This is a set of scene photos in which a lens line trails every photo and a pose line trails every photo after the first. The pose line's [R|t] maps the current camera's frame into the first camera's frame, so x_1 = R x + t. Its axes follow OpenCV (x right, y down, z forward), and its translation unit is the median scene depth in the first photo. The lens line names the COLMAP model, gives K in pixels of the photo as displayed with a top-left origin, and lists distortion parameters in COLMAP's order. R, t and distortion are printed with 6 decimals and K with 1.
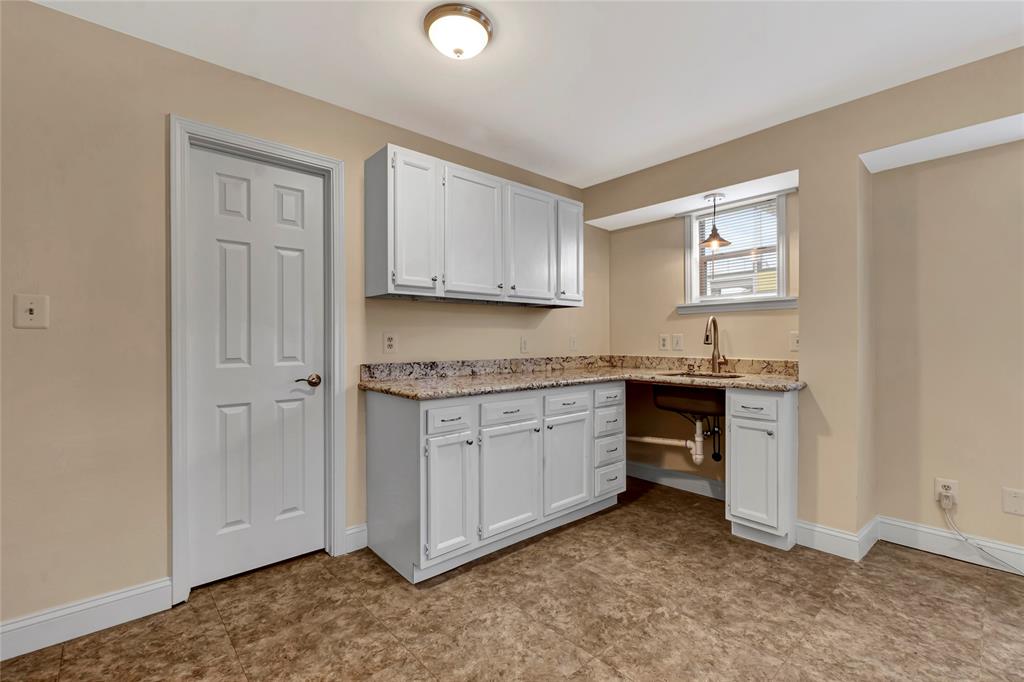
lens RADIAL K [[442.1, 0, 512.0], [0, 442.1, 341.0], [0, 0, 1]] dist [0.000755, -0.000411]
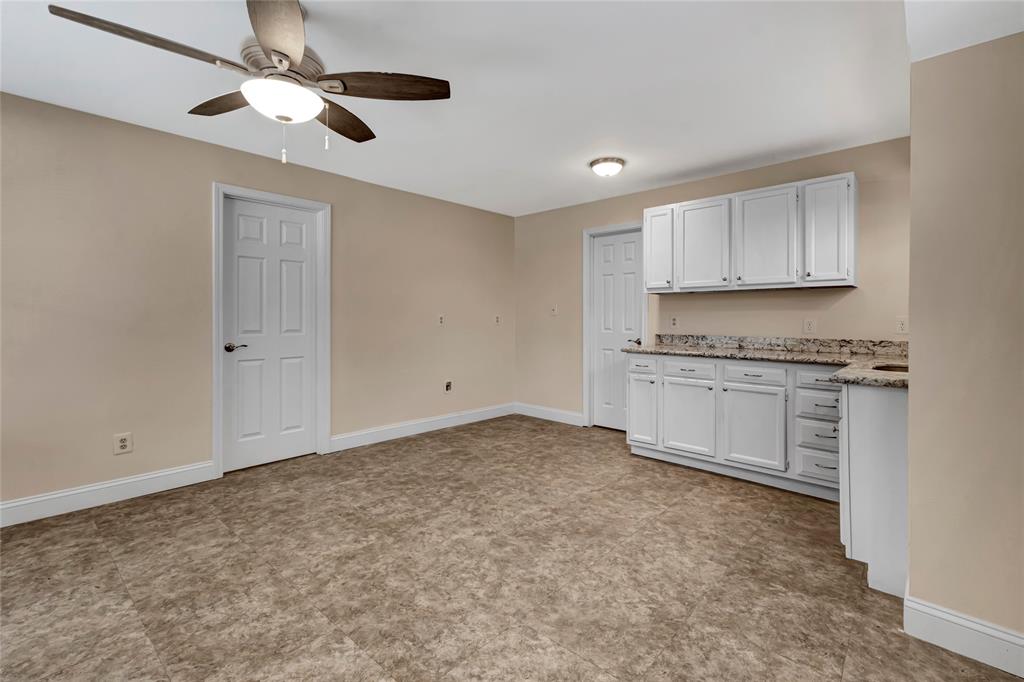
lens RADIAL K [[443.6, 0, 516.1], [0, 443.6, 320.4], [0, 0, 1]] dist [0.007854, -0.000194]
pose [[0.111628, 0.005848, -0.993733, 1.372487], [-0.005517, 0.999971, 0.005265, -0.006913], [0.993735, 0.004894, 0.111657, 0.280032]]
